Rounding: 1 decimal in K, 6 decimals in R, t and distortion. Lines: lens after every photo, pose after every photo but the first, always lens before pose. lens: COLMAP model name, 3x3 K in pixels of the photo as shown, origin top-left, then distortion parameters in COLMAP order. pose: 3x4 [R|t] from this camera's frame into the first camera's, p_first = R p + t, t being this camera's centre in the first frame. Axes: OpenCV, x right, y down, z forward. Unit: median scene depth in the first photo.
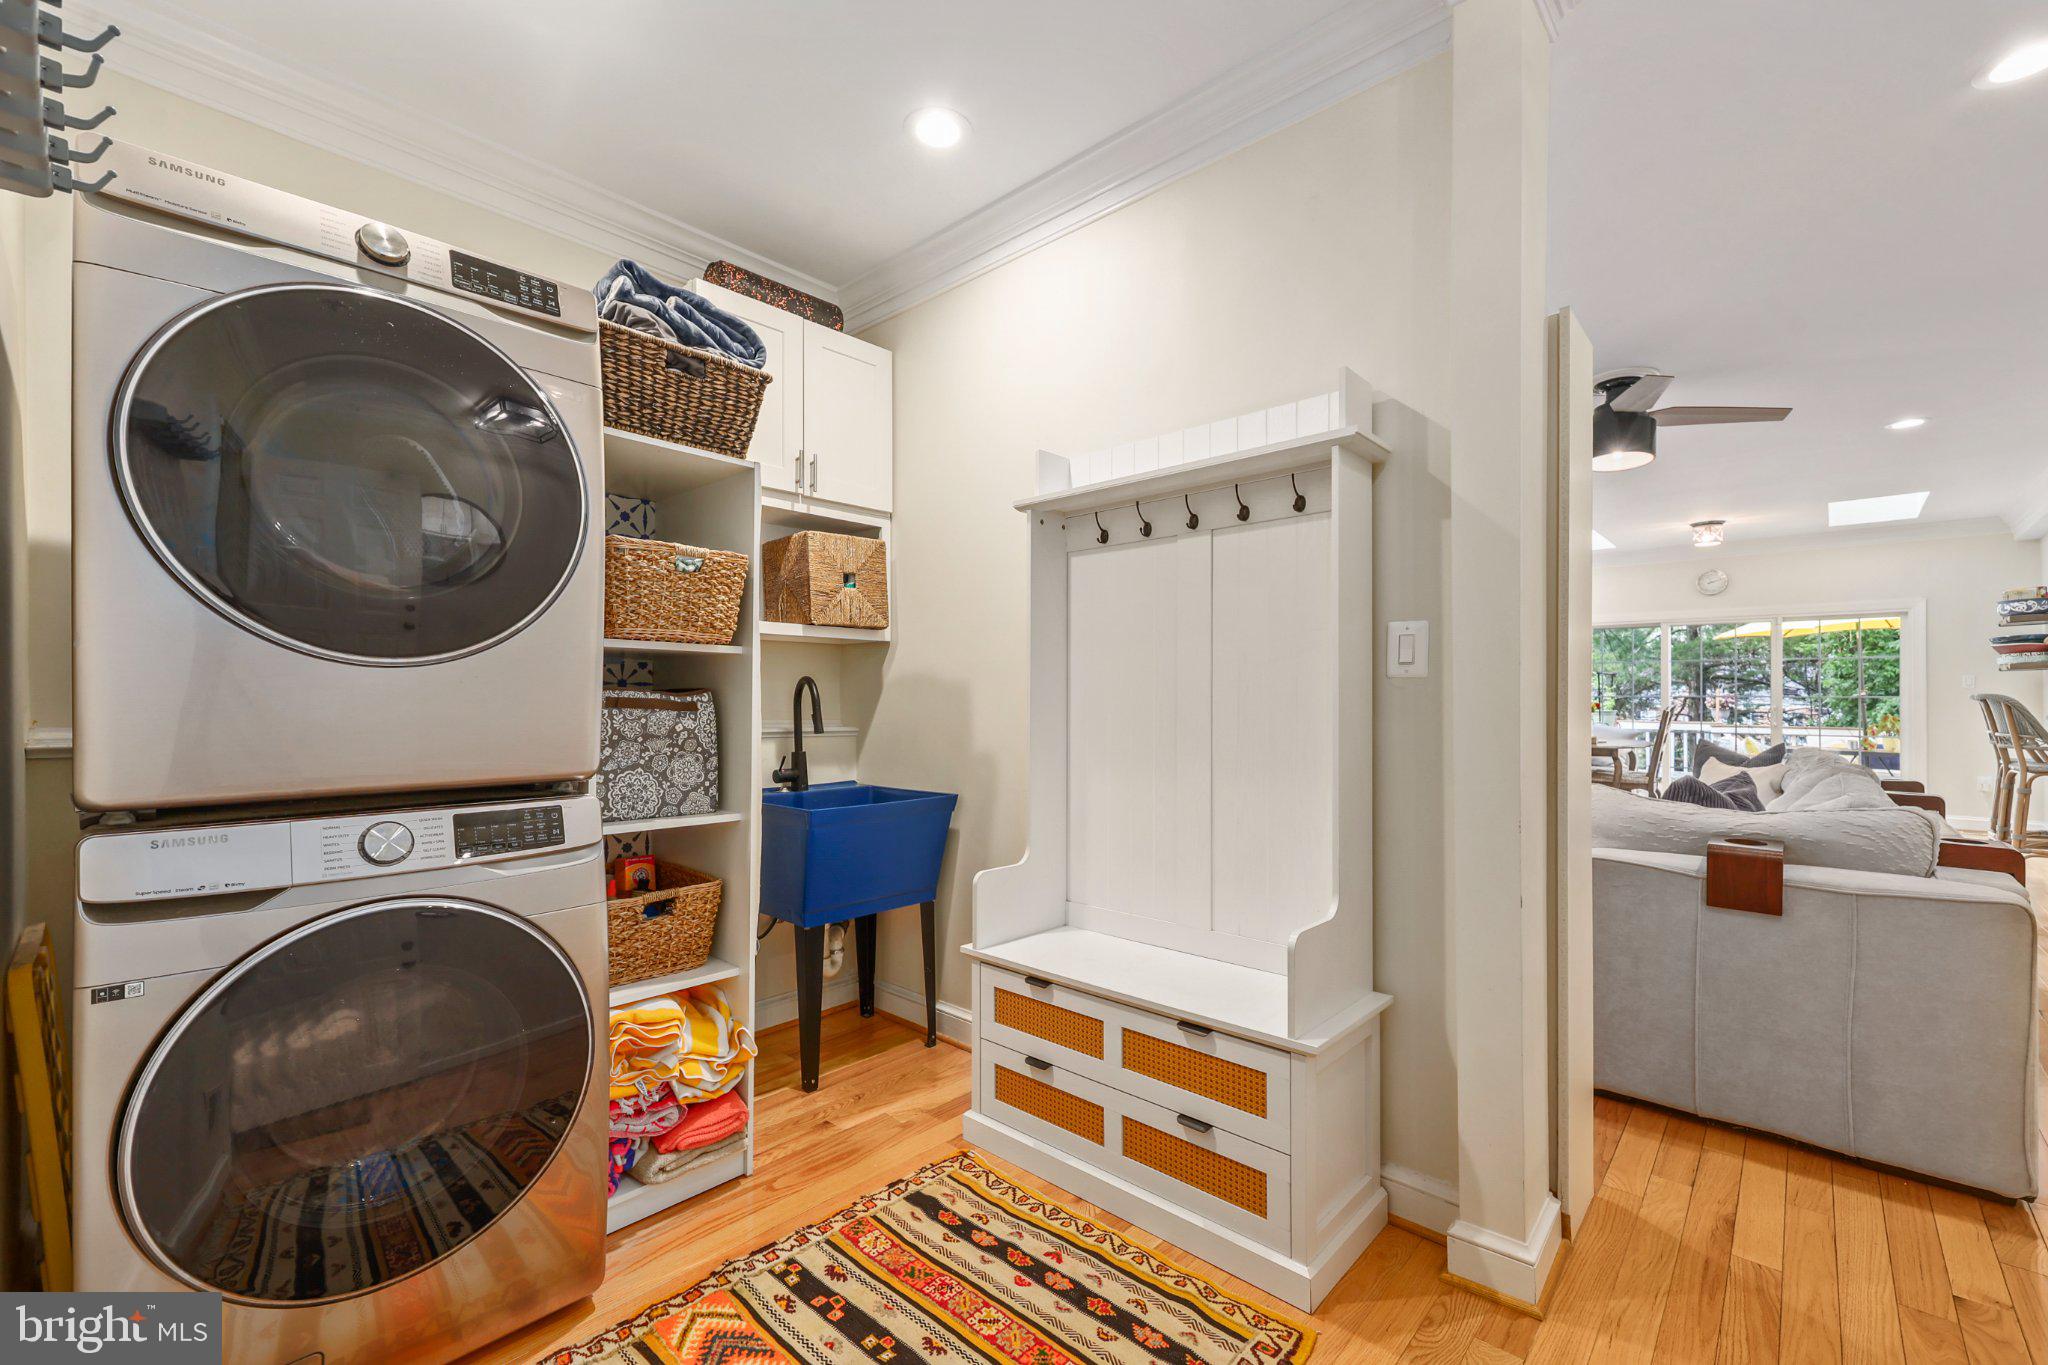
lens RADIAL K [[848.7, 0, 1025.8], [0, 848.7, 695.1], [0, 0, 1]] dist [-0.002292, -0.000270]
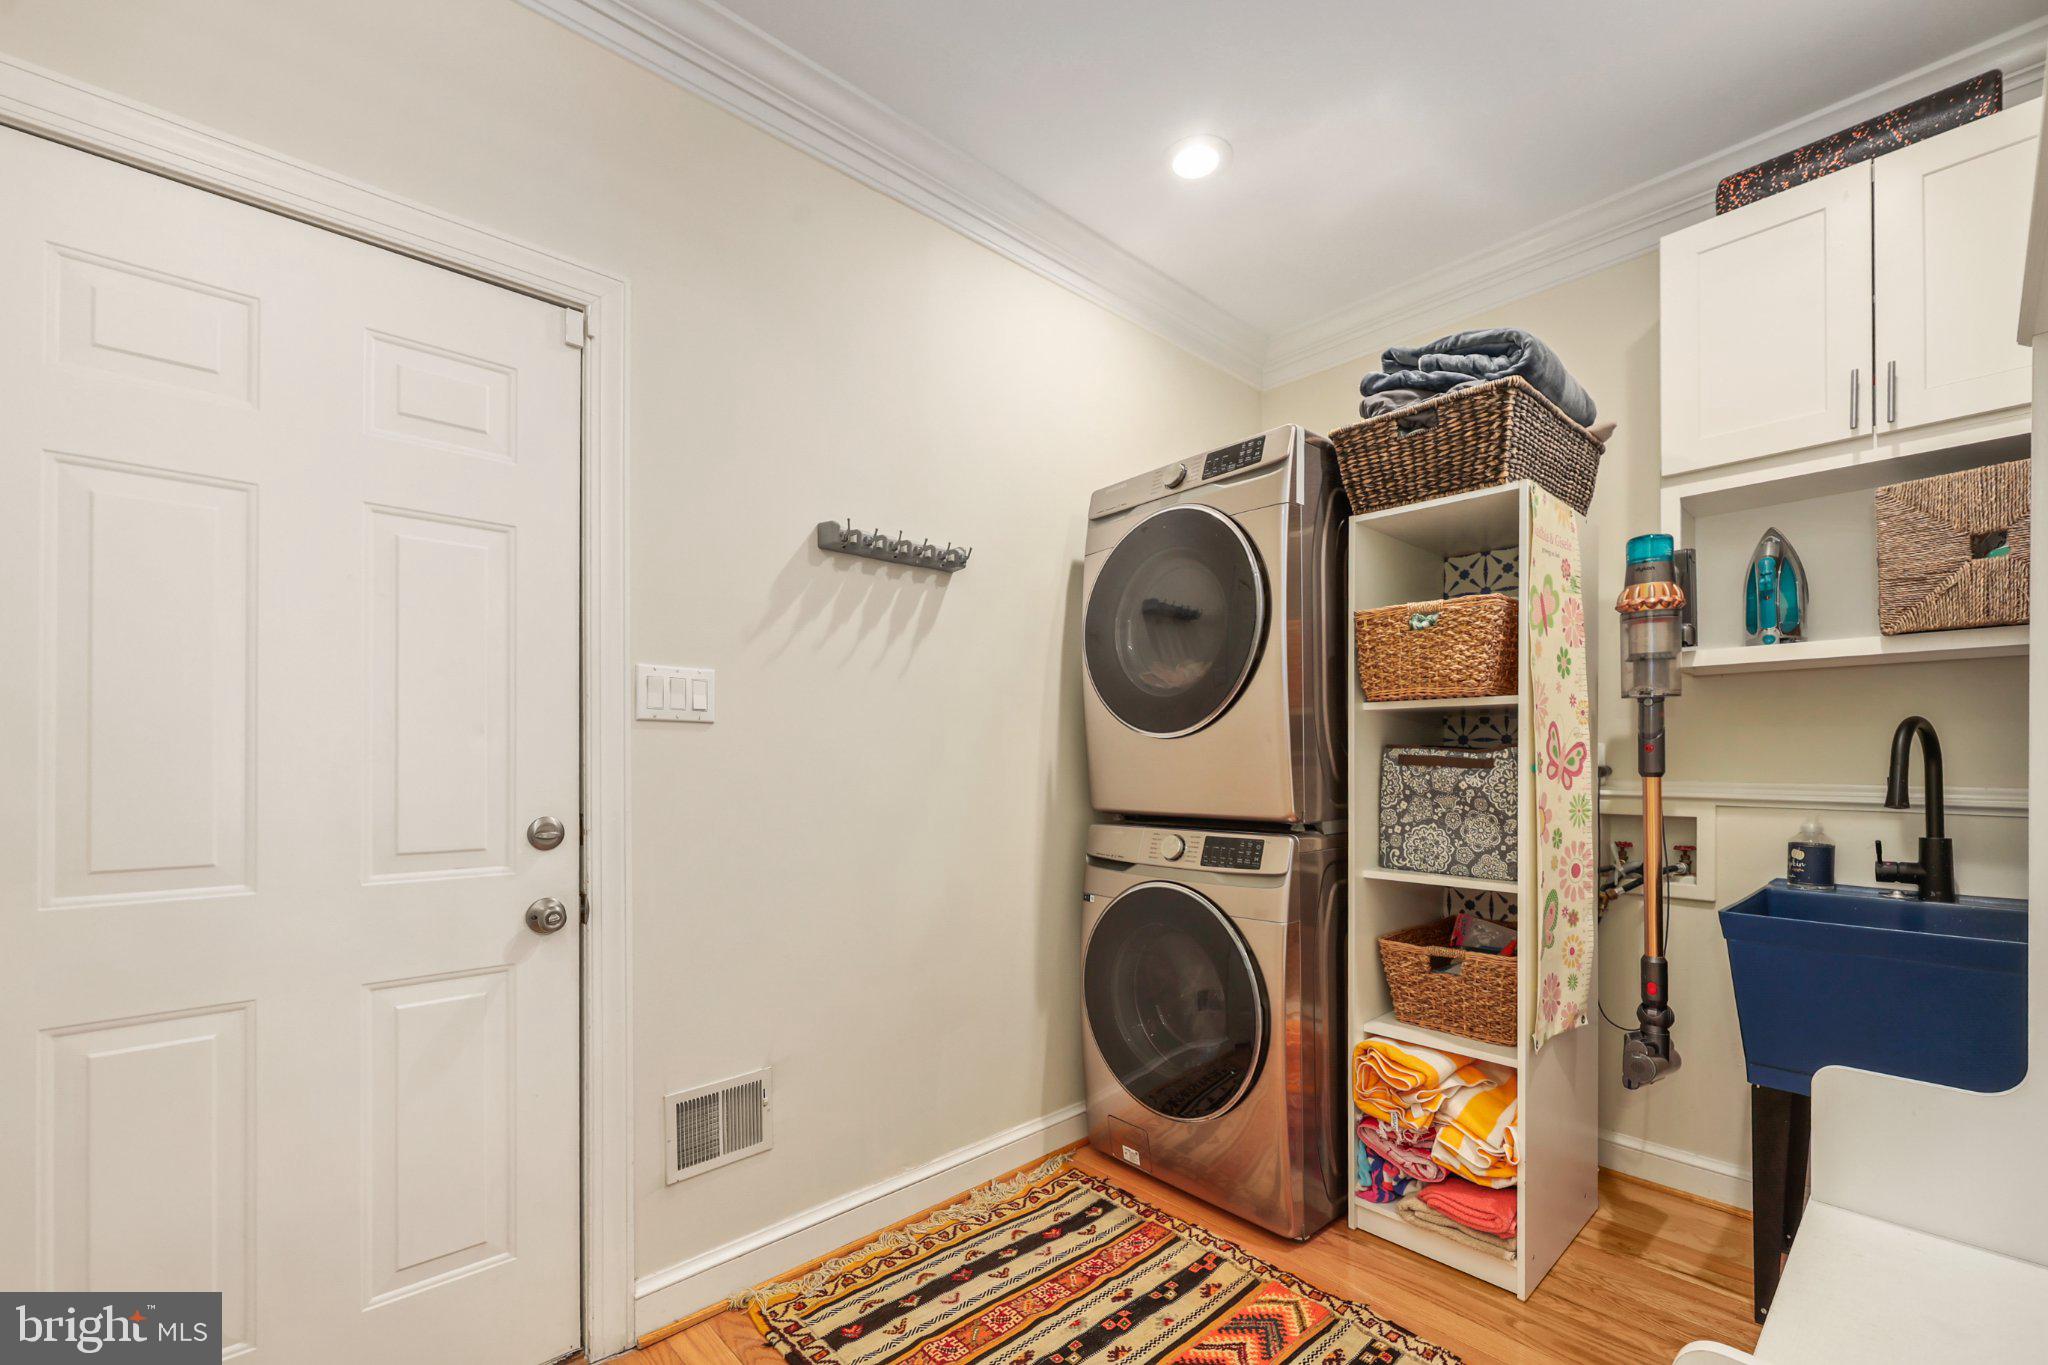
lens RADIAL K [[848.7, 0, 1028.4], [0, 848.7, 761.7], [0, 0, 1]] dist [-0.002292, -0.000270]
pose [[-0.073697, -0.000495, -0.997281, 0.614054], [0.010460, 0.999944, -0.001269, 0.007536], [0.997226, -0.010525, -0.073688, 0.594994]]
